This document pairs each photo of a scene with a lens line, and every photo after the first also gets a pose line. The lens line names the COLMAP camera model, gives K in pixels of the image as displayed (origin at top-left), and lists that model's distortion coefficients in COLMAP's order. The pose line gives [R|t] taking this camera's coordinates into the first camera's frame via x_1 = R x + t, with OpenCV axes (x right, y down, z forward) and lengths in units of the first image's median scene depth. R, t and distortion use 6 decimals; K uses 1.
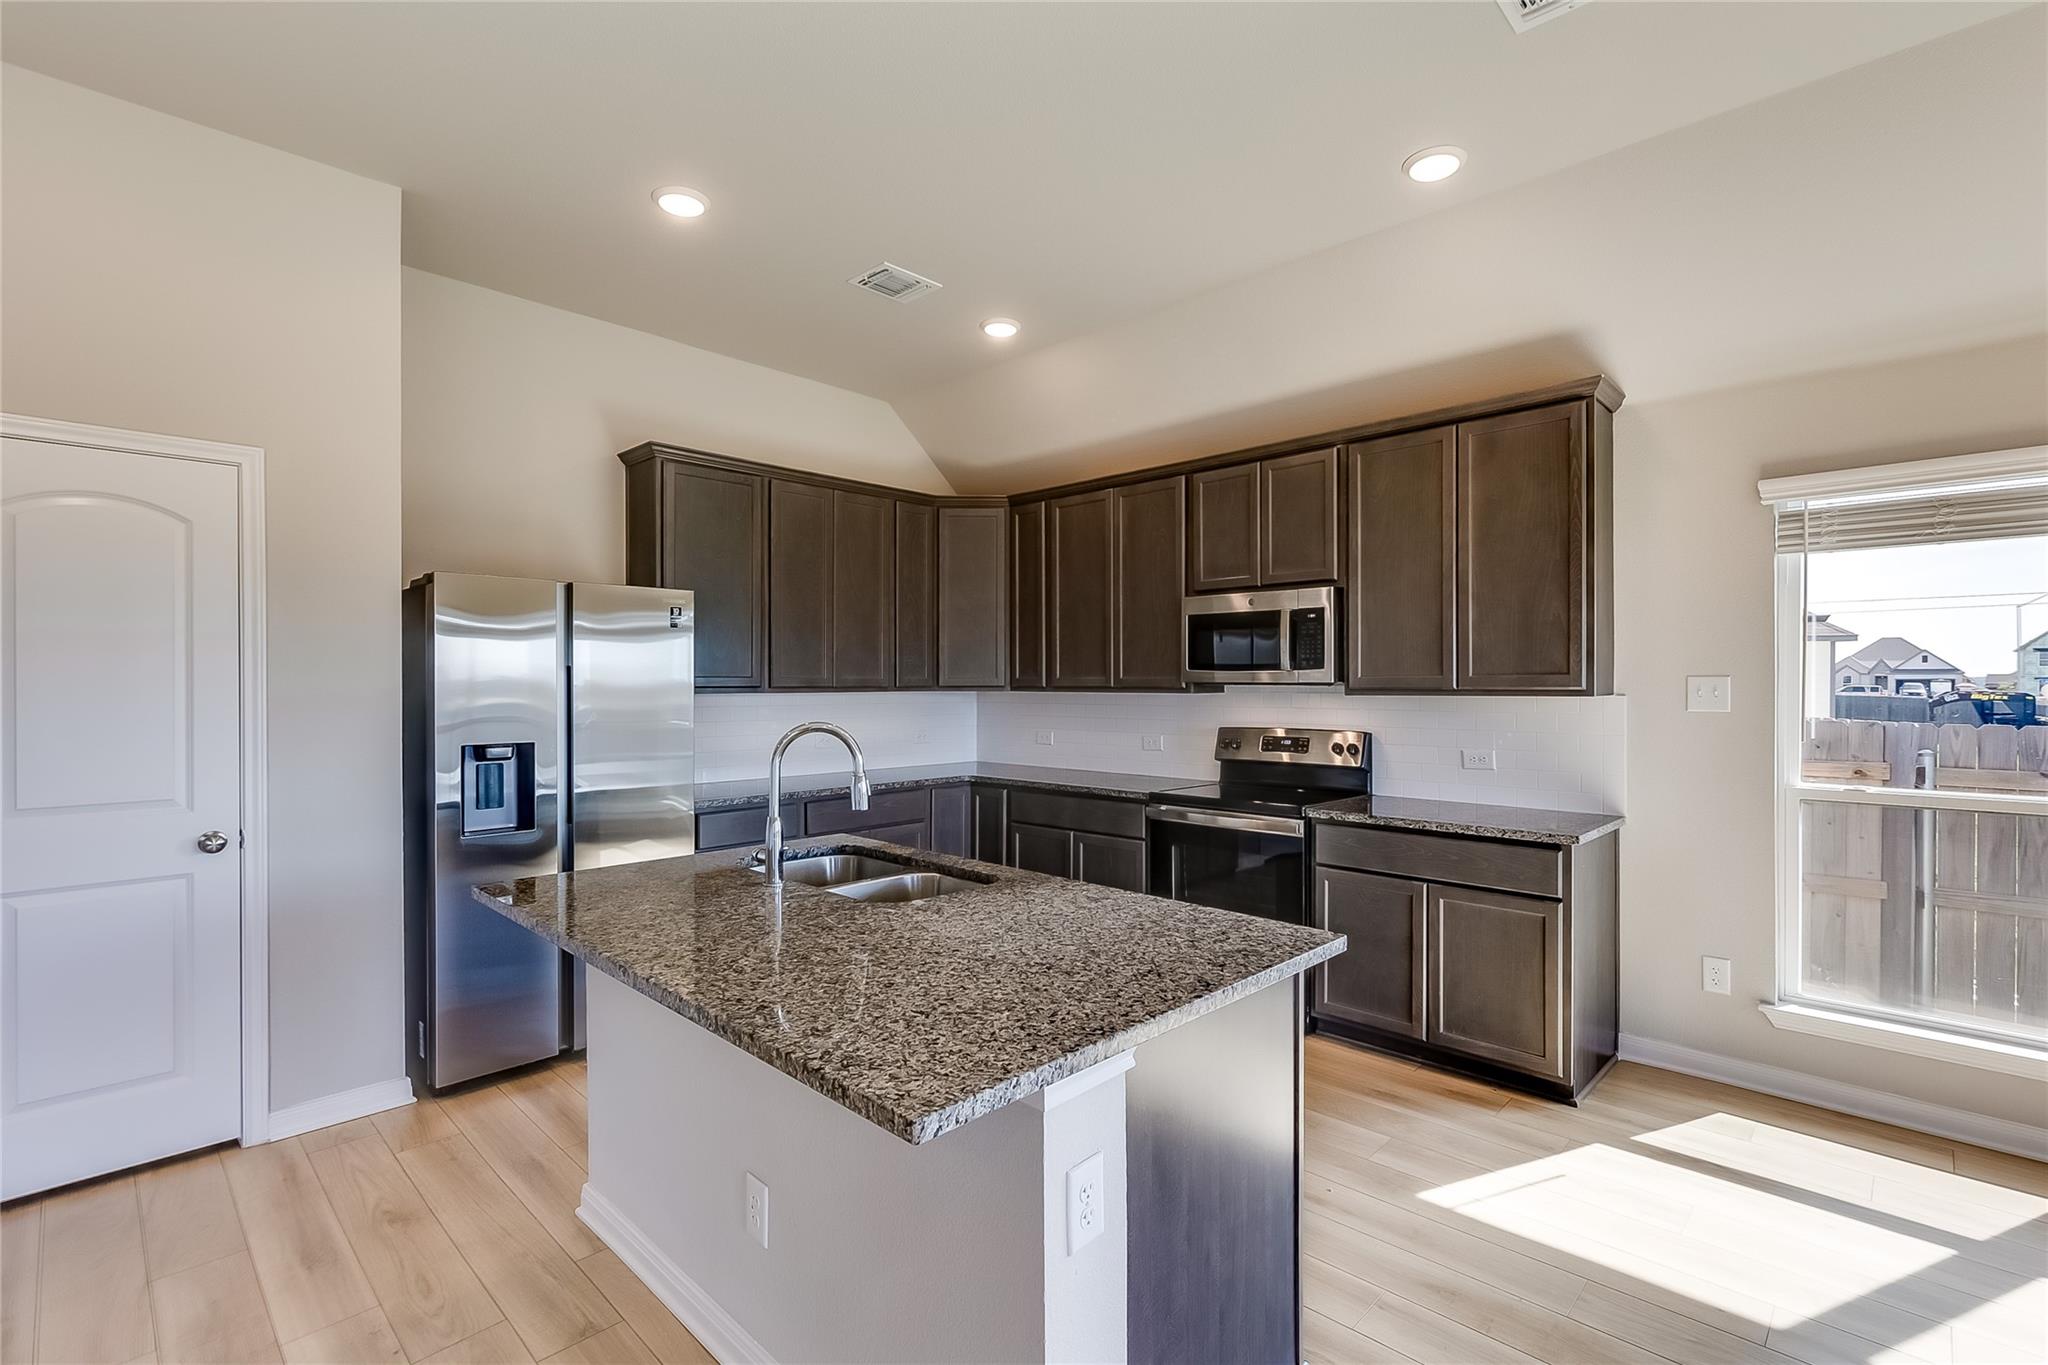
lens RADIAL K [[930.4, 0, 1027.3], [0, 930.4, 685.5], [0, 0, 1]] dist [0.003672, 0.000261]
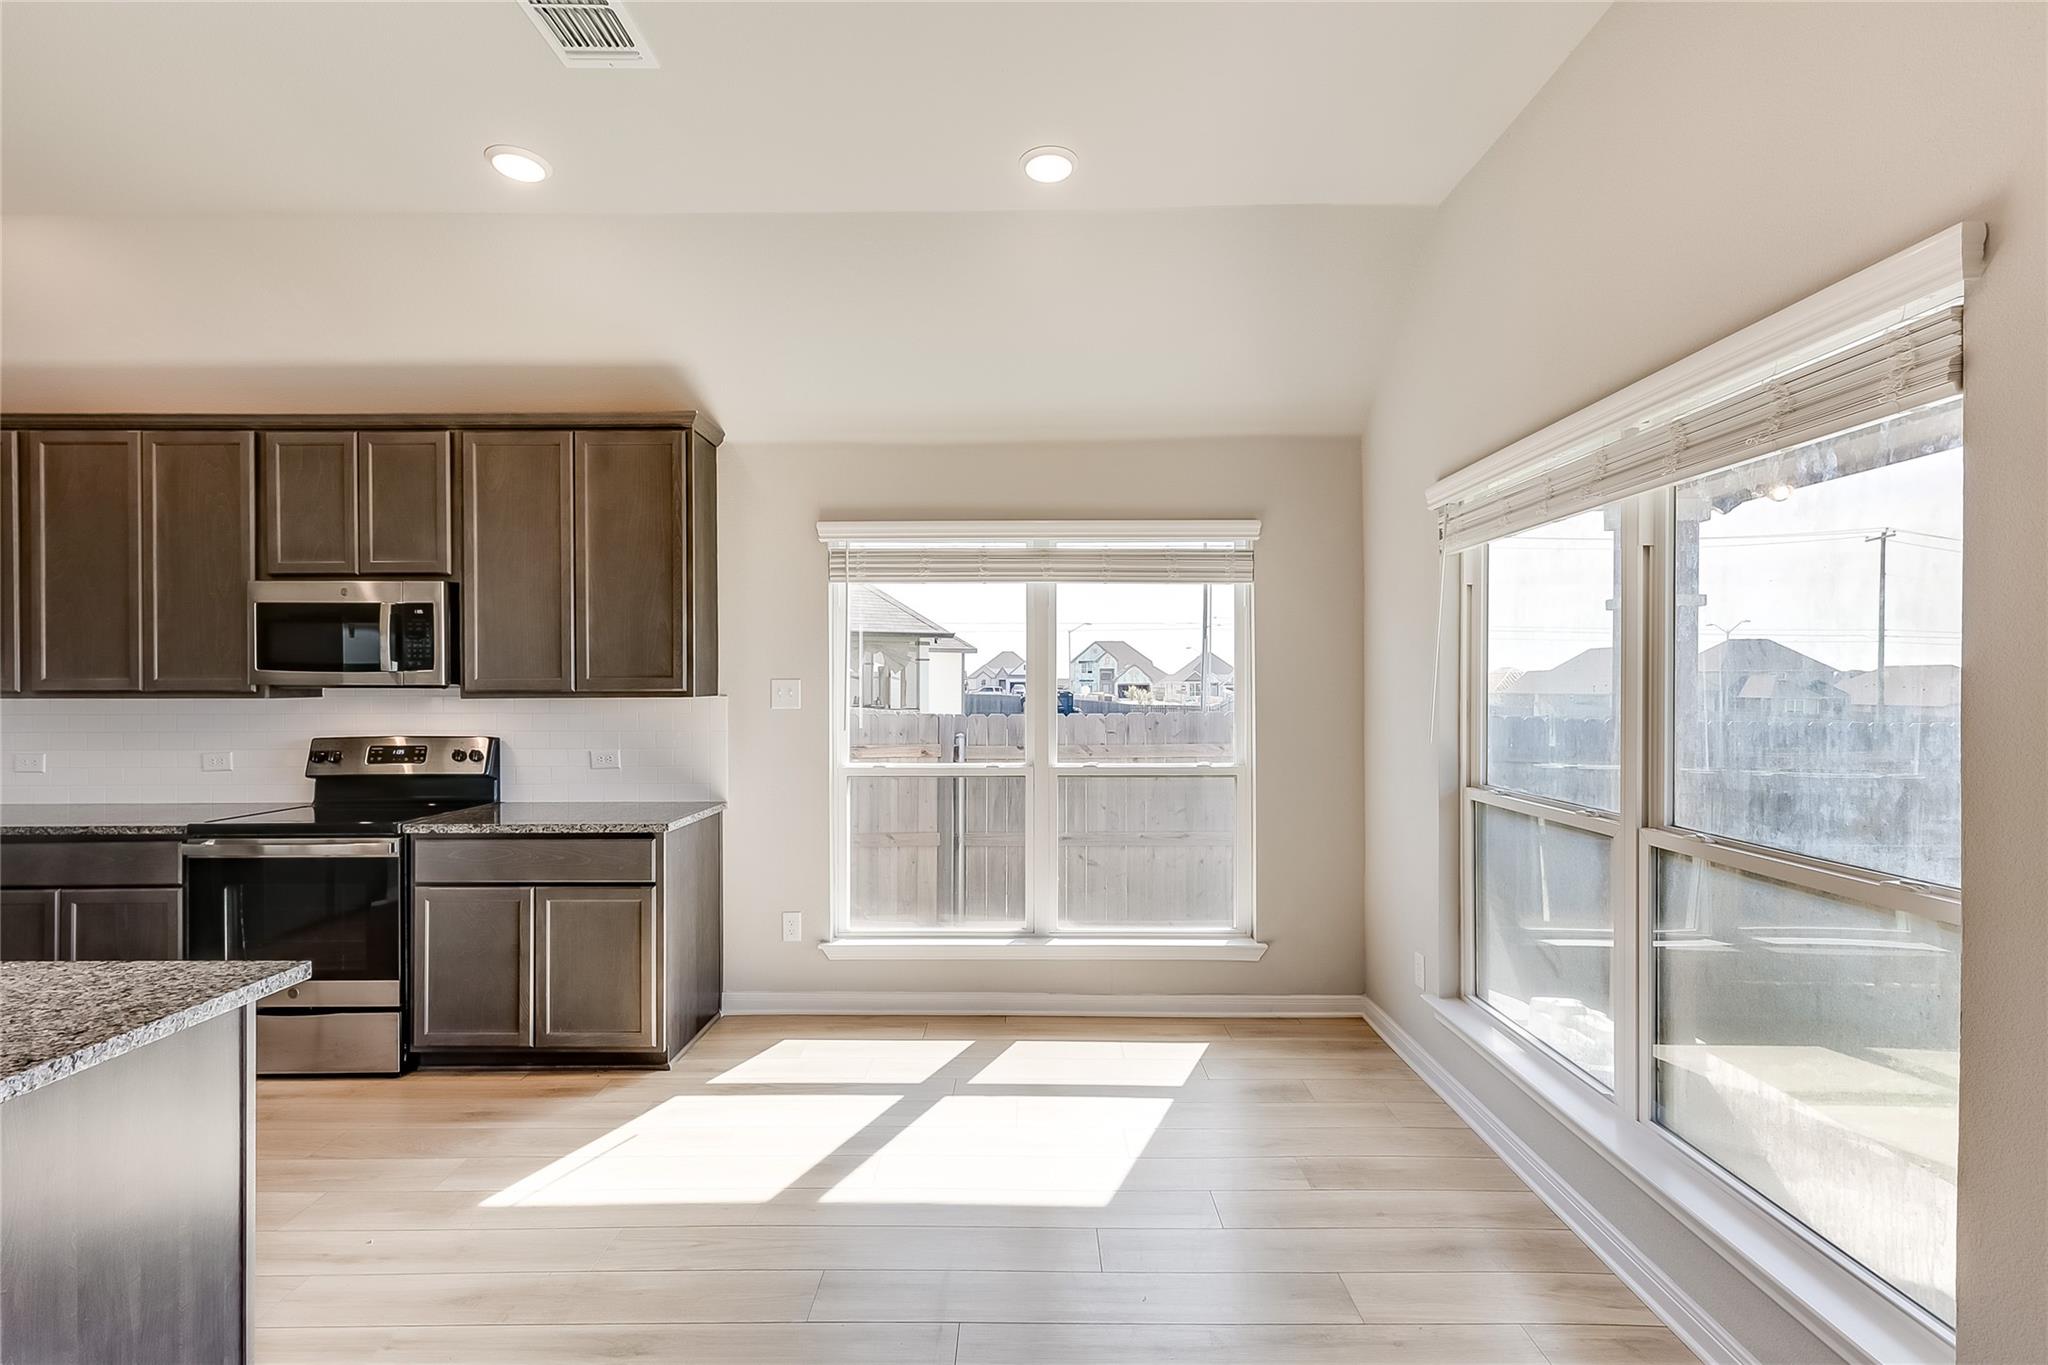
lens RADIAL K [[930.4, 0, 1029.6], [0, 930.4, 683.7], [0, 0, 1]] dist [0.003672, 0.000261]
pose [[0.718256, 0.000053, 0.695779, 0.101552], [0.003112, 0.999990, -0.003288, 0.000482], [-0.695772, 0.004527, 0.718248, -0.071769]]
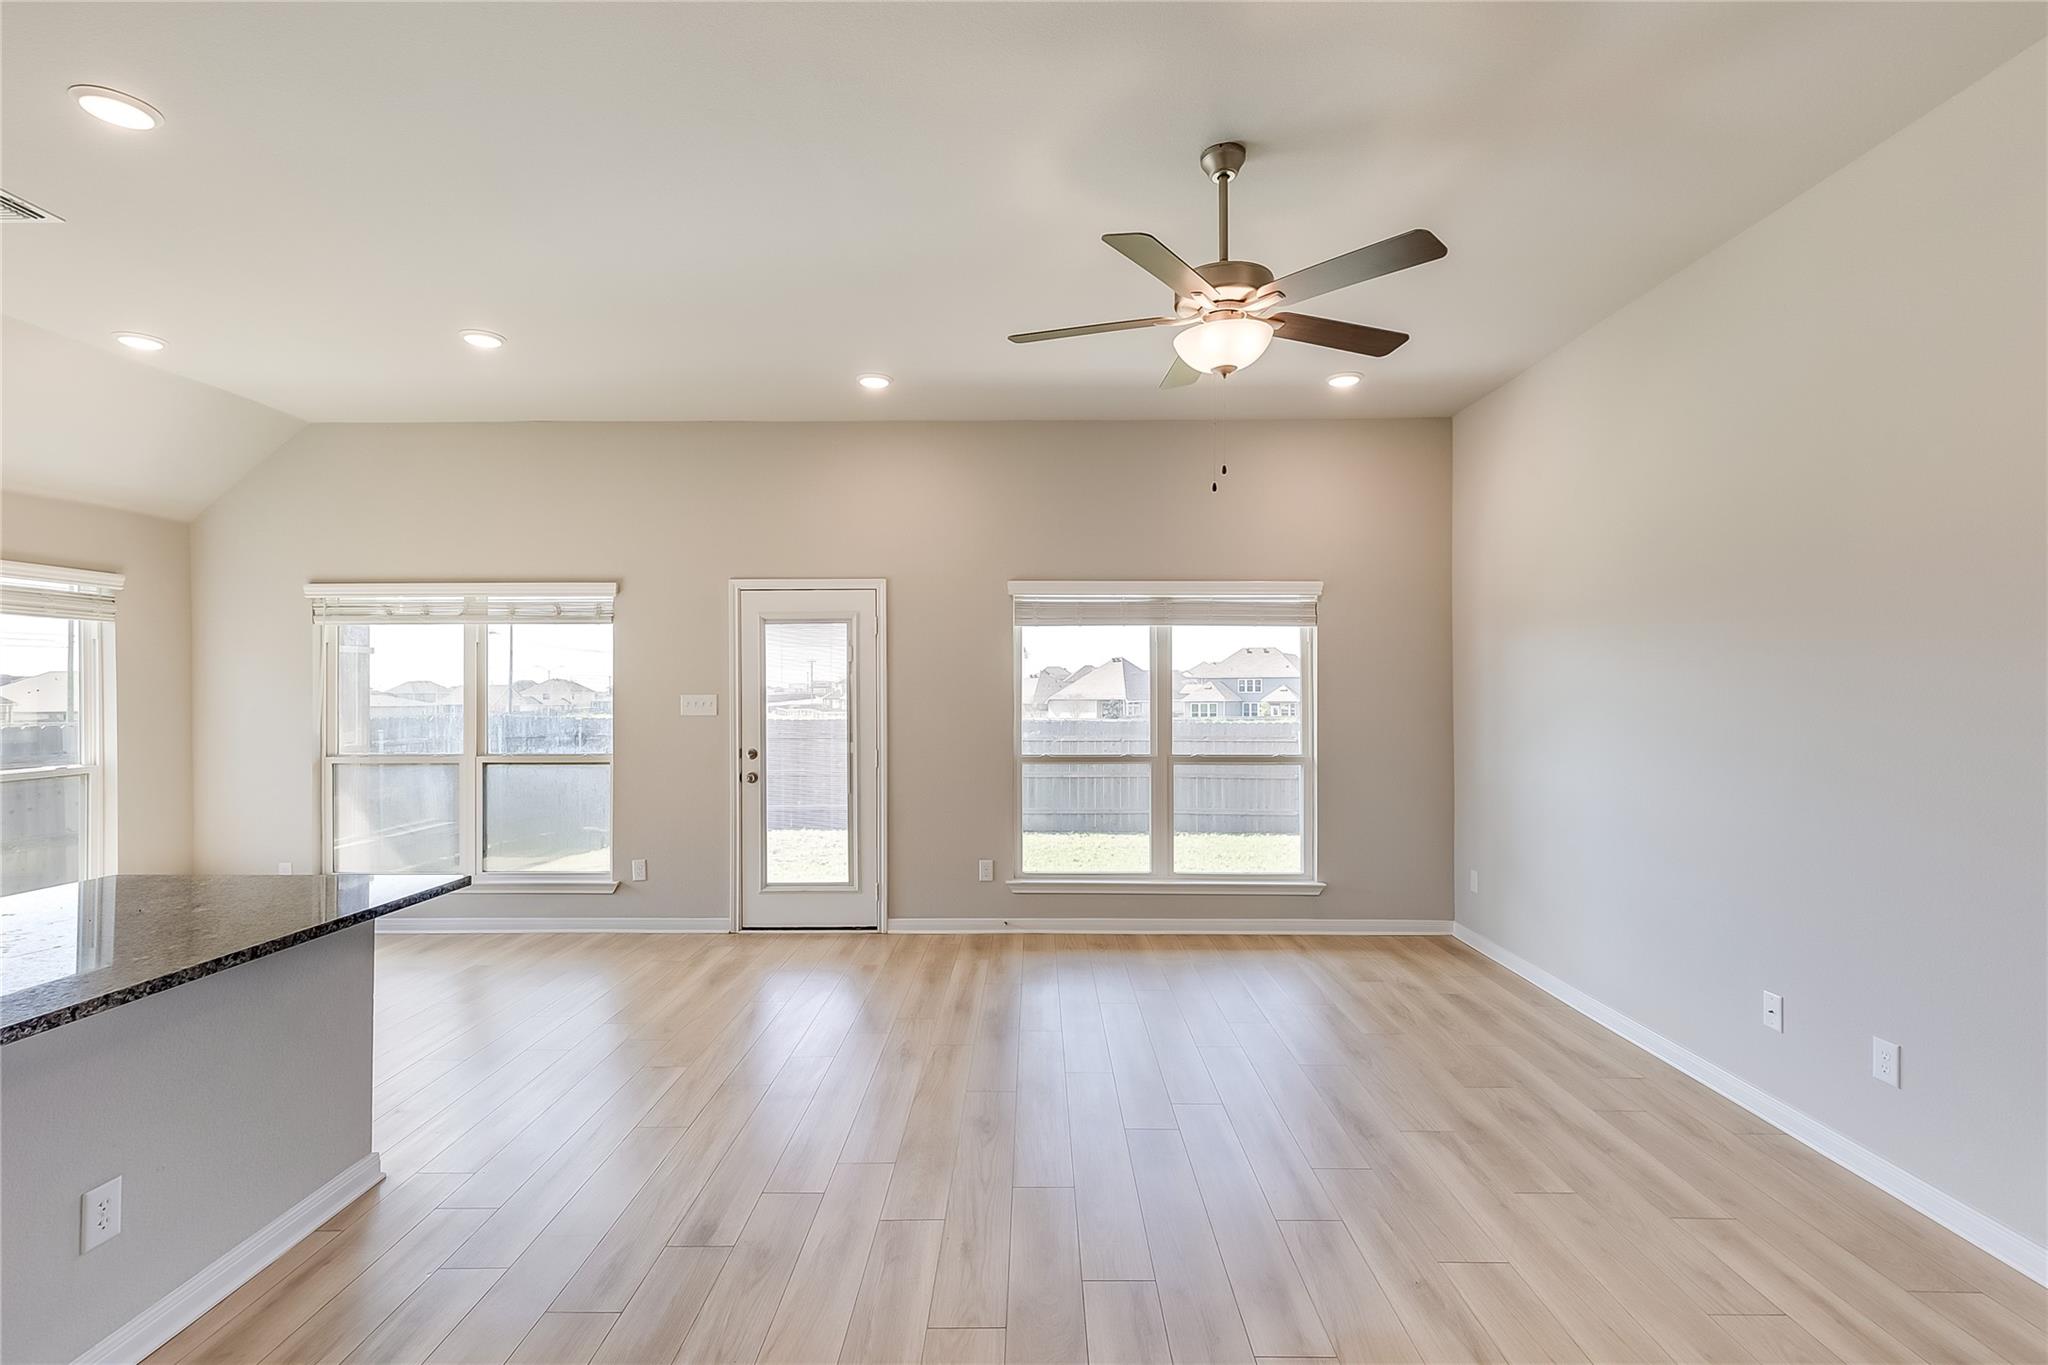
lens RADIAL K [[930.4, 0, 1026.7], [0, 930.4, 683.6], [0, 0, 1]] dist [0.003672, 0.000261]
pose [[-0.690820, 0.005897, 0.723003, -0.861846], [0.006706, 0.999976, -0.001748, -0.014699], [-0.722996, 0.003641, -0.690843, 0.469428]]
